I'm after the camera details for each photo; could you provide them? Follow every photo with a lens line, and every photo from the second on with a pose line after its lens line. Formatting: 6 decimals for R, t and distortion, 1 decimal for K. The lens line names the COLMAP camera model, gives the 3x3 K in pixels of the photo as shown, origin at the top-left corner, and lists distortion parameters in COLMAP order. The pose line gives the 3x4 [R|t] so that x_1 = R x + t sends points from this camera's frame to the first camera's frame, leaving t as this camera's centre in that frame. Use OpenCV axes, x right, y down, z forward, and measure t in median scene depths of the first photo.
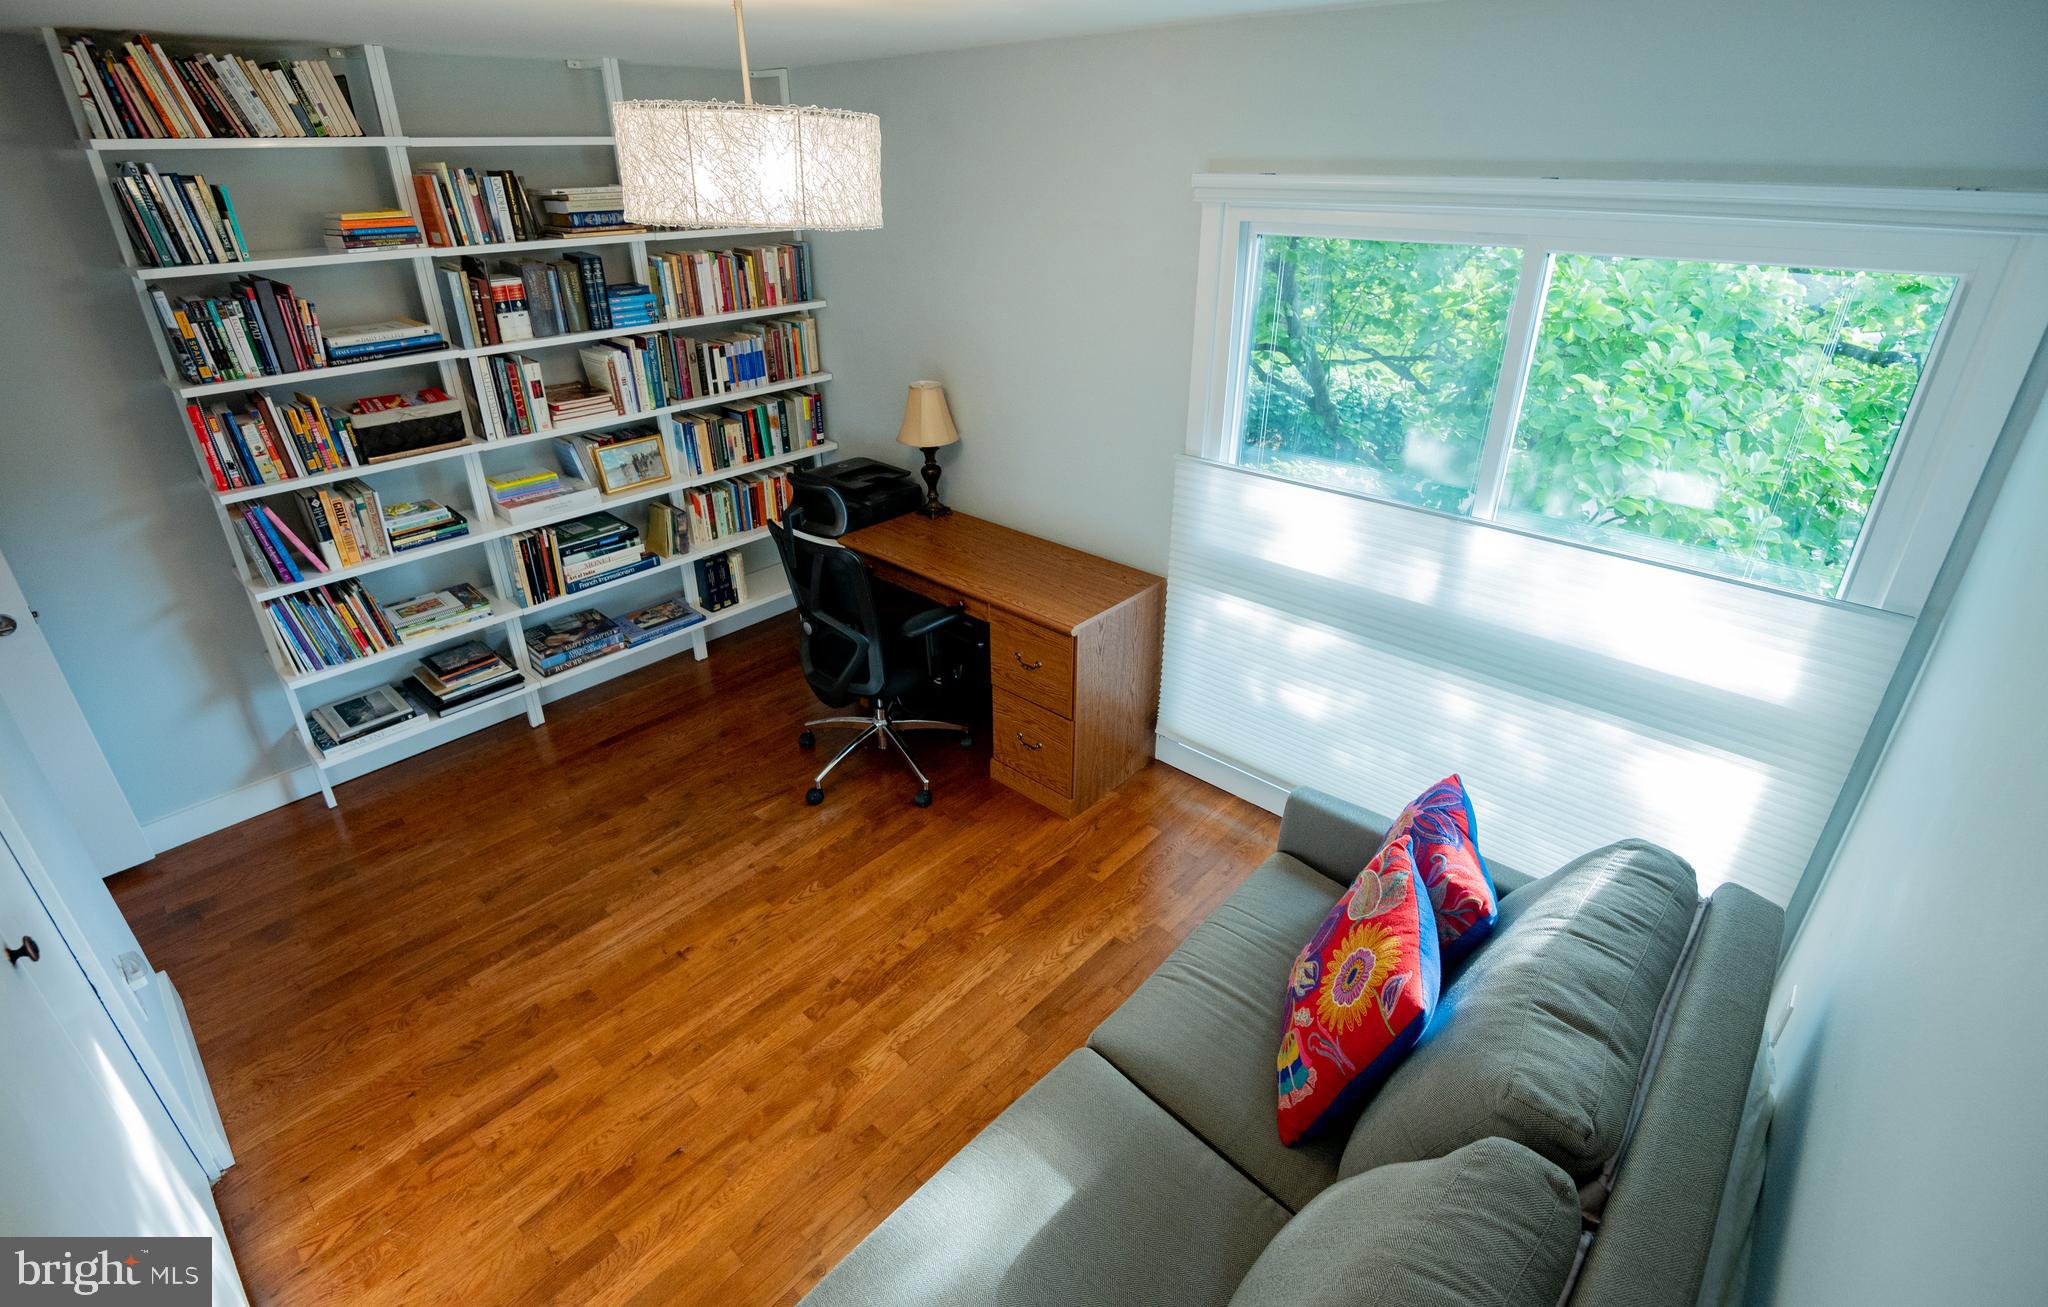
lens RADIAL K [[953.2, 0, 1020.6], [0, 953.2, 641.7], [0, 0, 1]] dist [-0.012649, -0.000554]
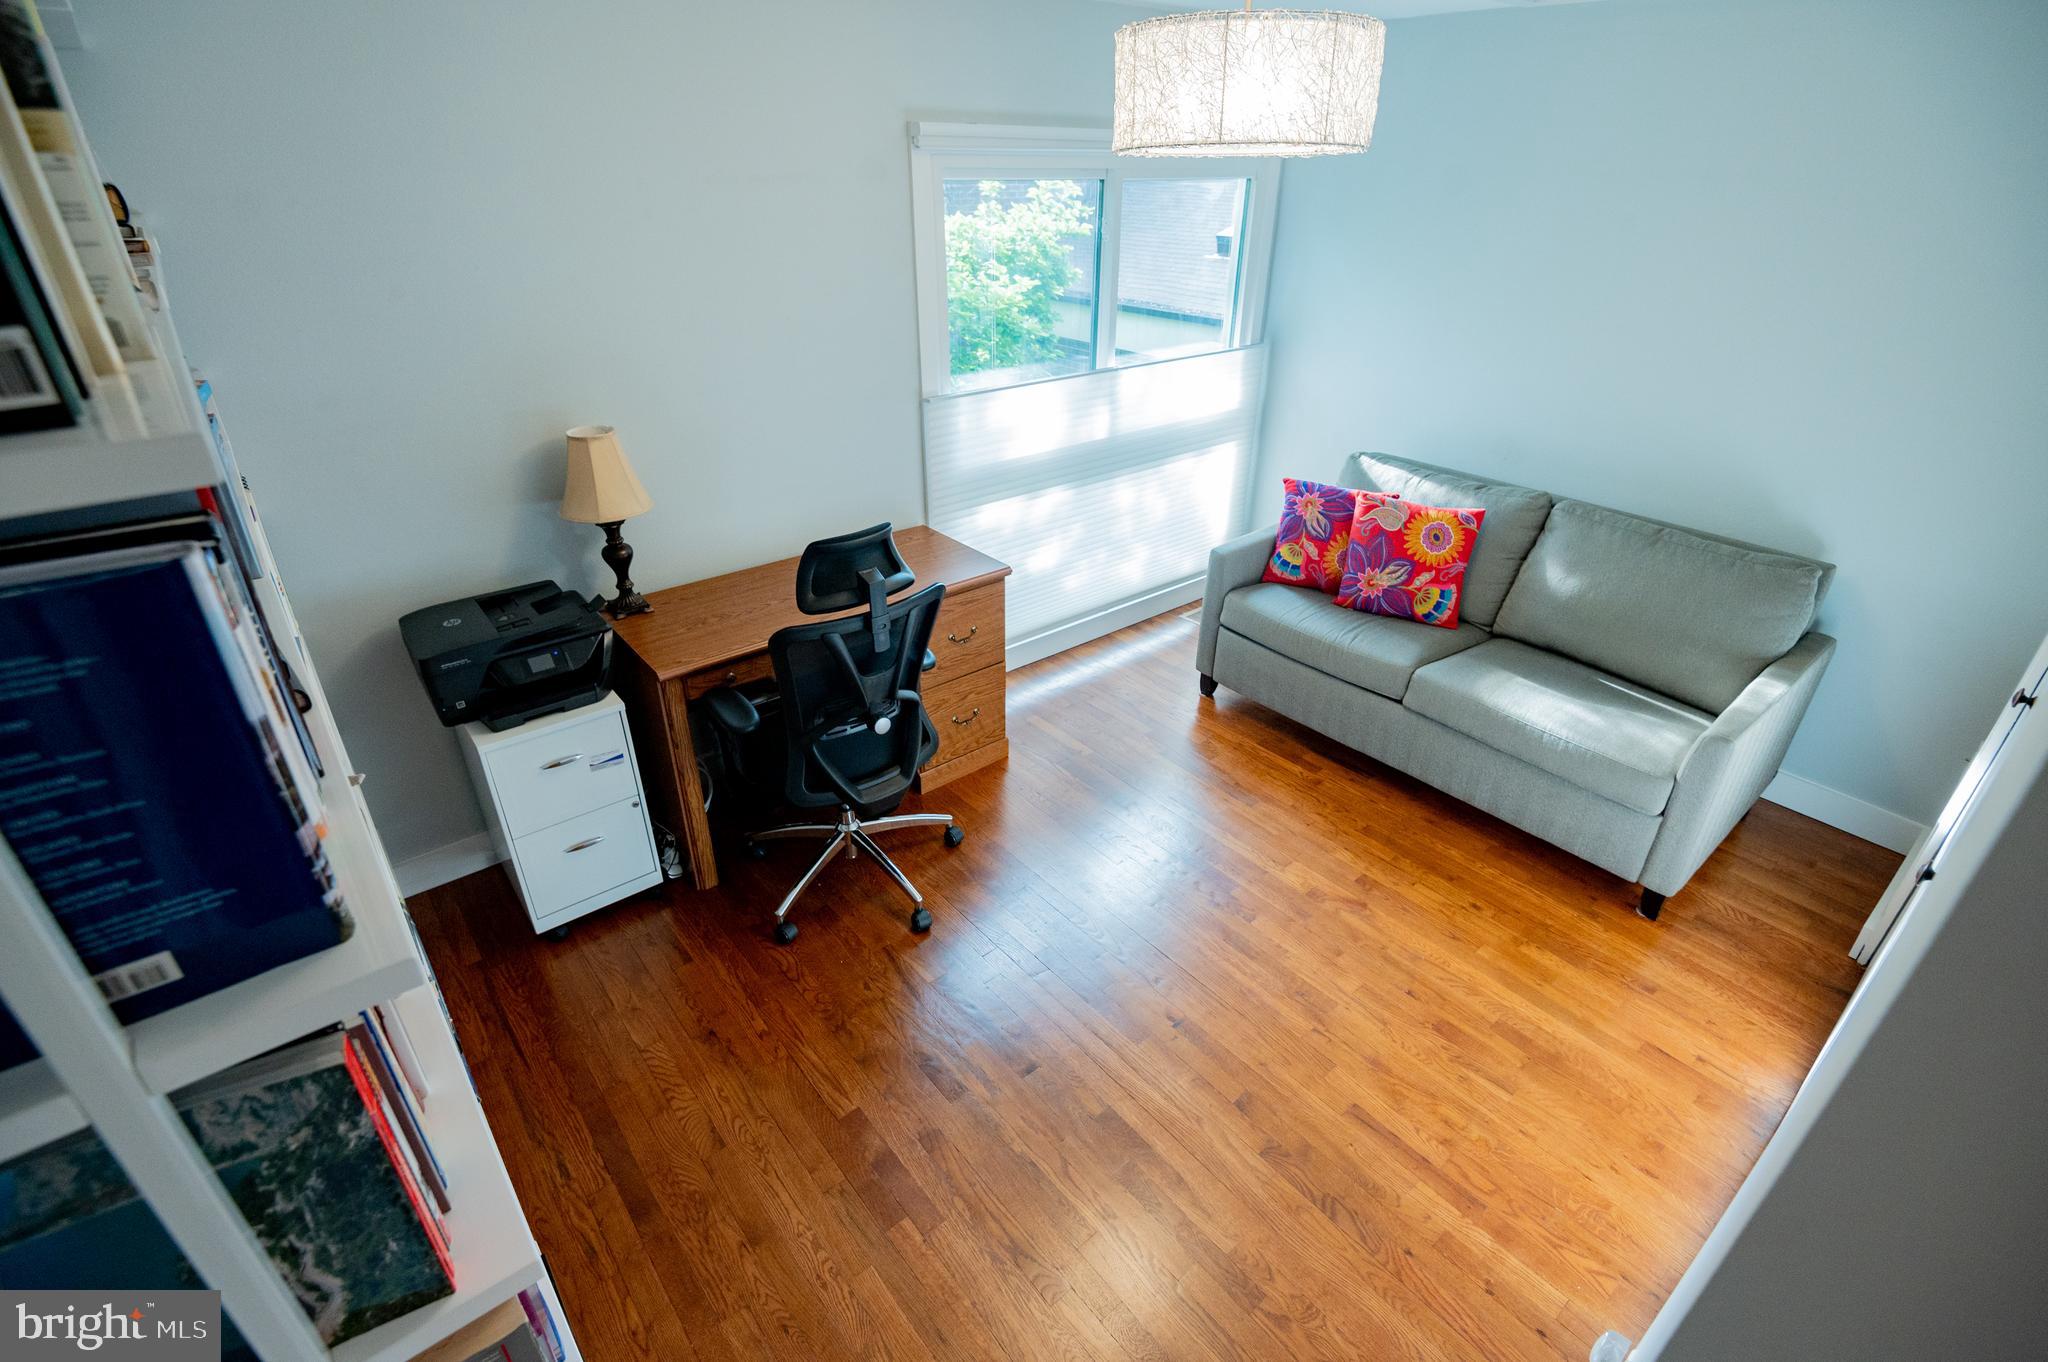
lens RADIAL K [[954.2, 0, 1018.2], [0, 954.2, 680.3], [0, 0, 1]] dist [-0.013366, -0.000883]
pose [[0.130435, -0.471233, 0.872311, -1.198691], [0.443349, 0.814683, 0.373809, -0.393494], [-0.886808, 0.337980, 0.315184, 0.893132]]
